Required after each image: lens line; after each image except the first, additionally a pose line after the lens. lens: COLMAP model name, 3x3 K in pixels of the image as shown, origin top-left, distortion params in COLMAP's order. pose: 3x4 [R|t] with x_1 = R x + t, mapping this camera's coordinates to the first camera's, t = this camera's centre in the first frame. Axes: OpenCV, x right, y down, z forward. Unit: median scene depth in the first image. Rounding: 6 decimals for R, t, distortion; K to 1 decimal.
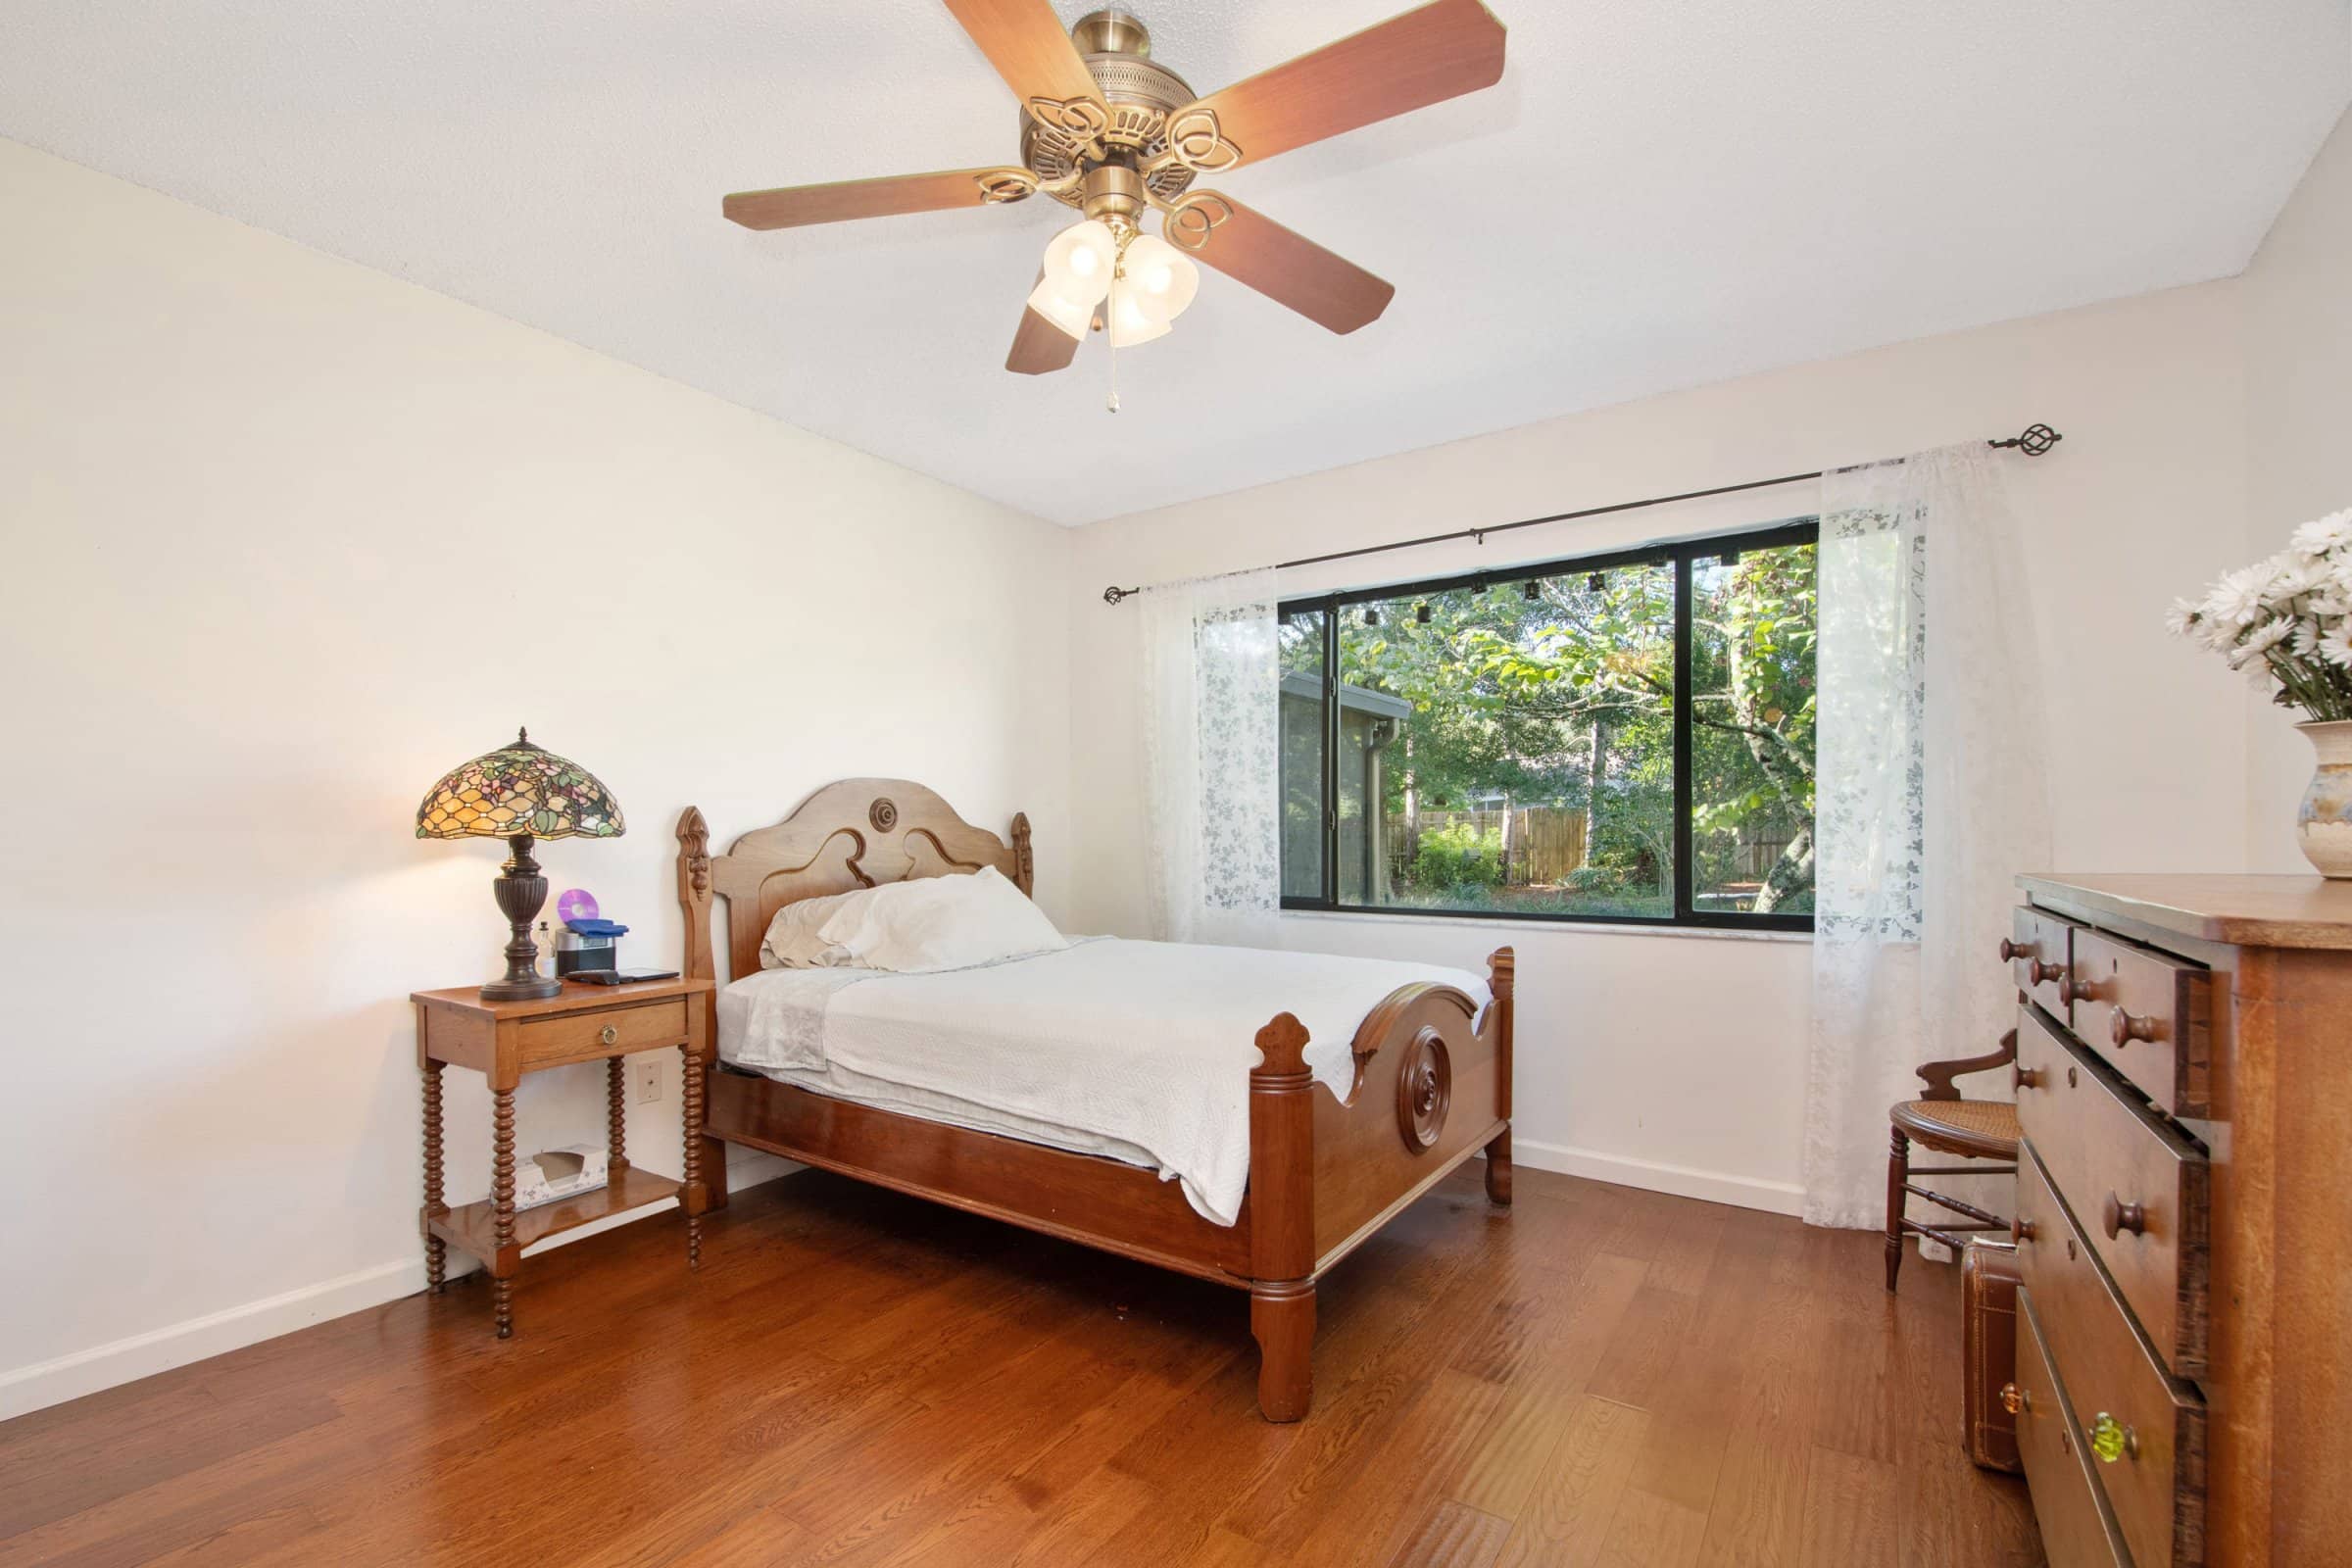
lens RADIAL K [[1027.8, 0, 1159.7], [0, 1027.8, 839.3], [0, 0, 1]] dist [0.003223, -0.018484]
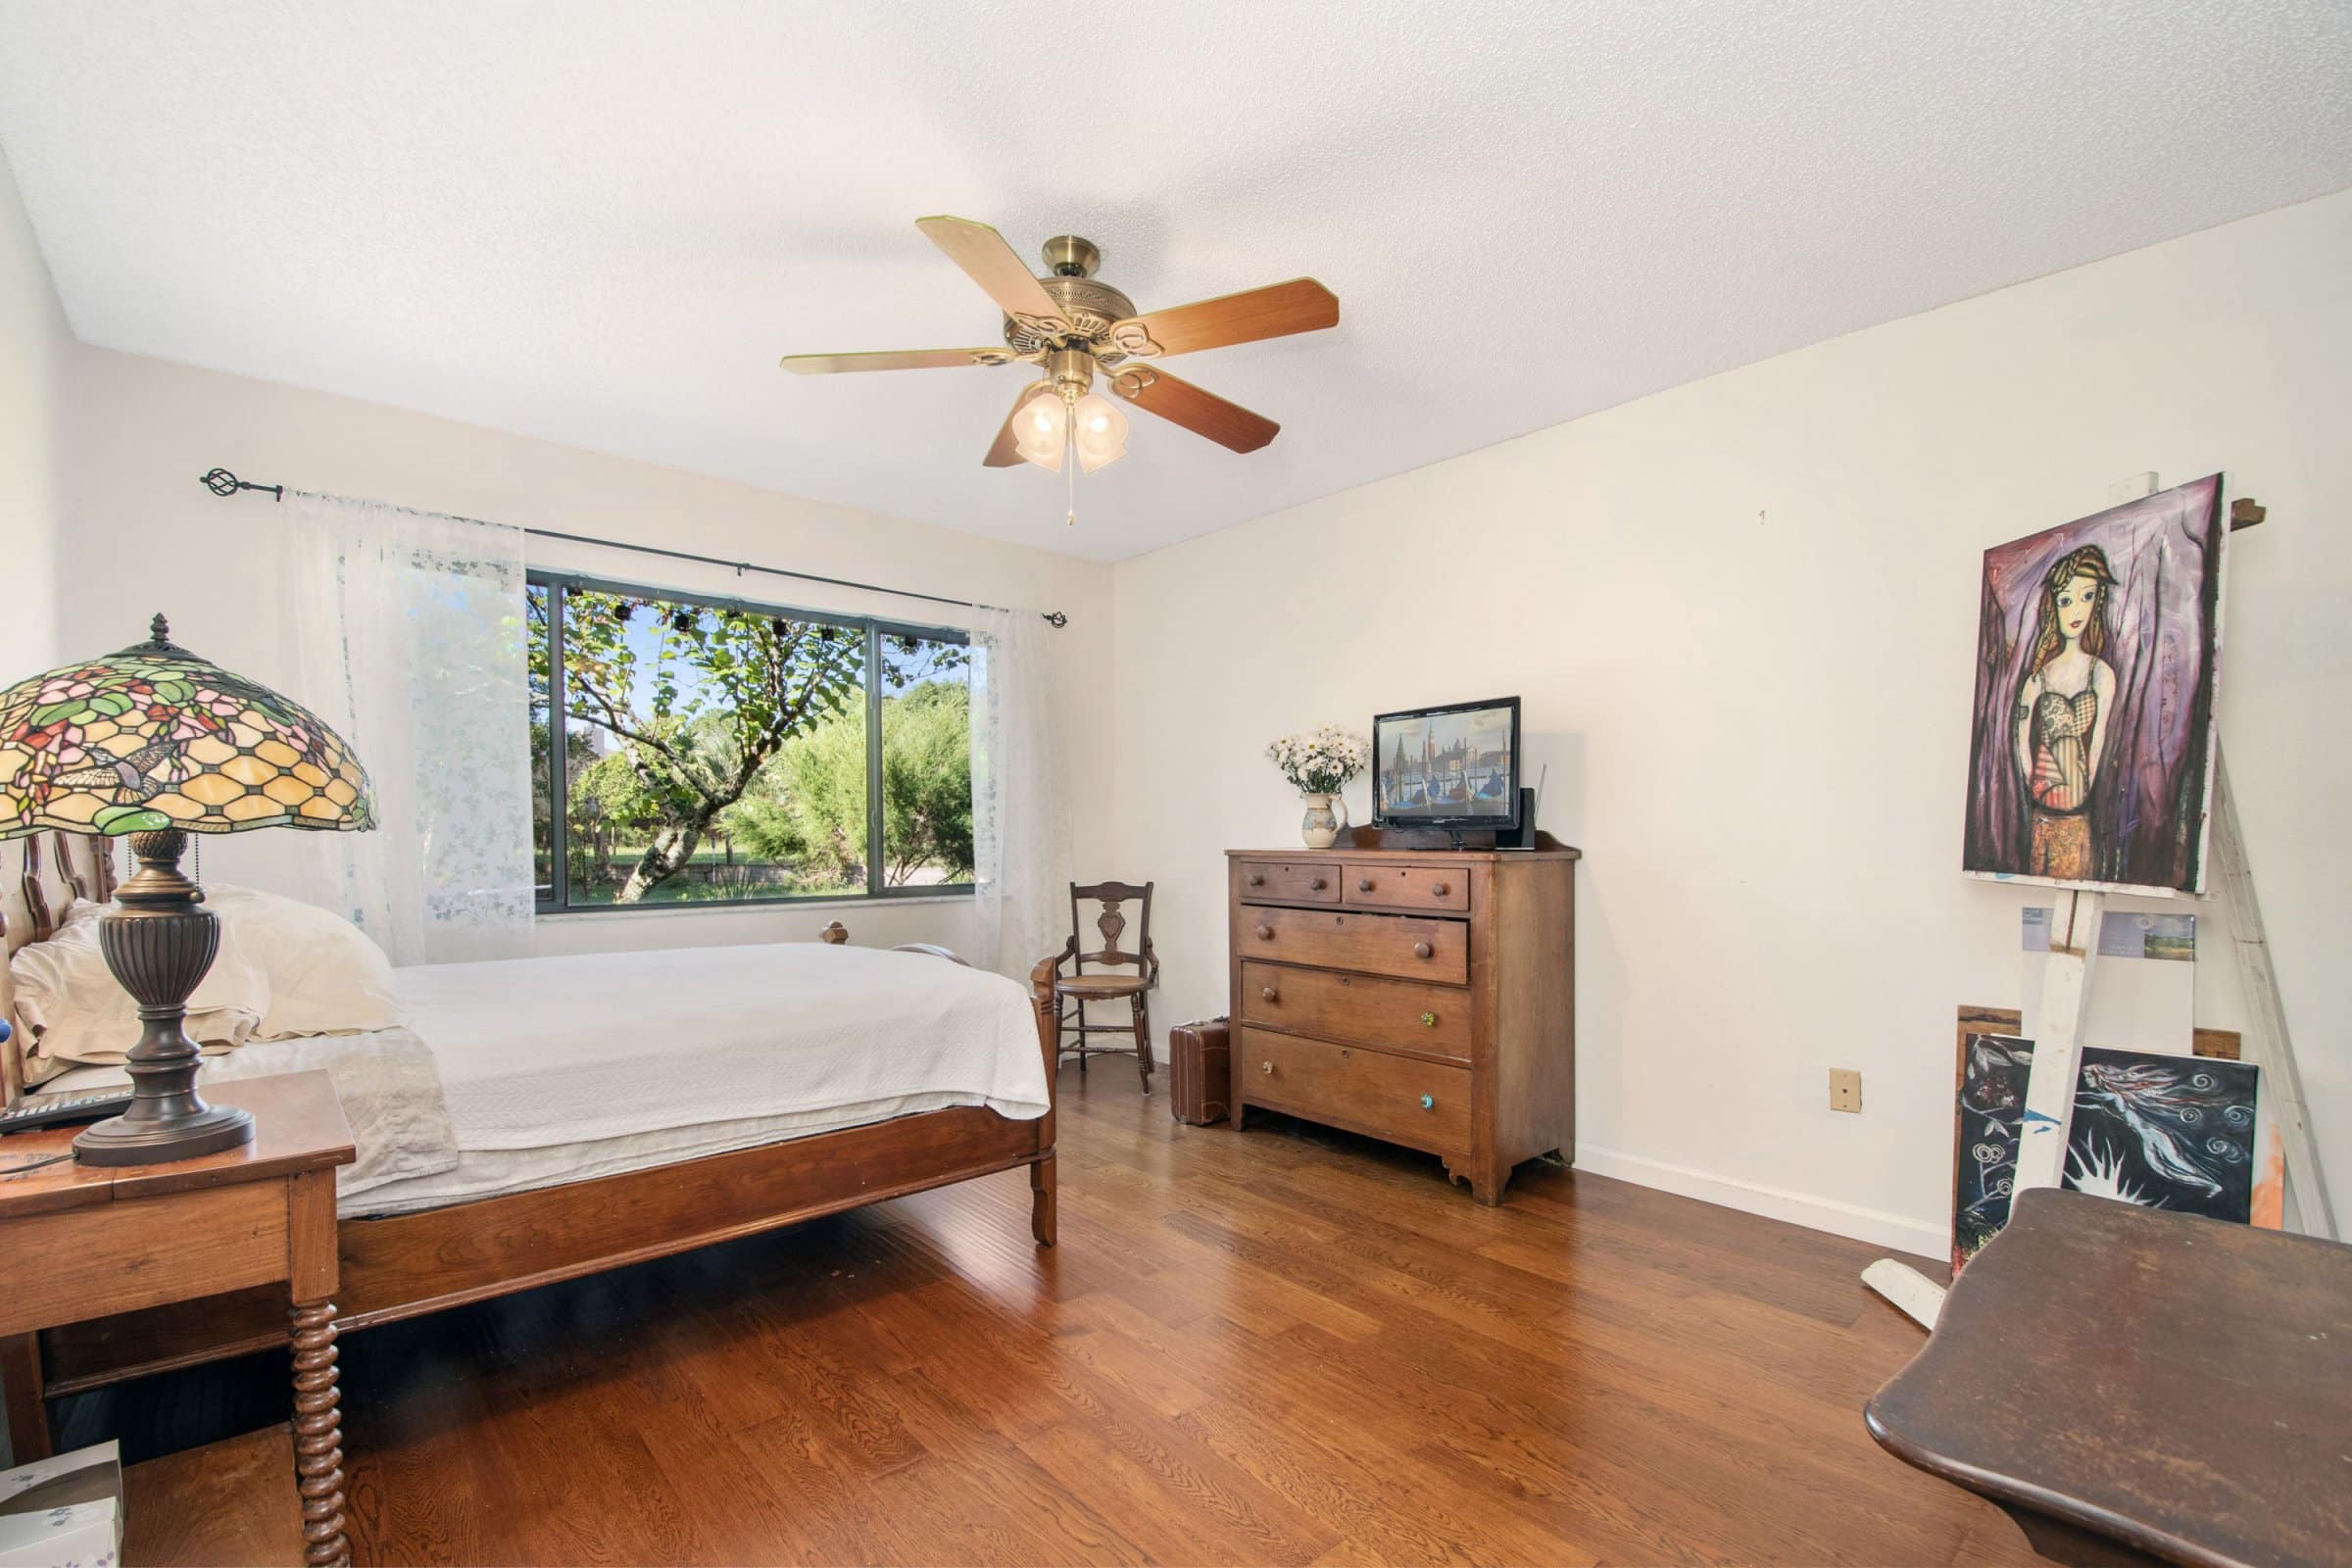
lens RADIAL K [[1027.8, 0, 1159.7], [0, 1027.8, 839.3], [0, 0, 1]] dist [0.003223, -0.018484]
pose [[0.228410, -0.004644, 0.973554, -0.974723], [0.001428, 0.999989, 0.004435, -0.000518], [-0.973564, 0.000377, 0.228414, 0.411387]]
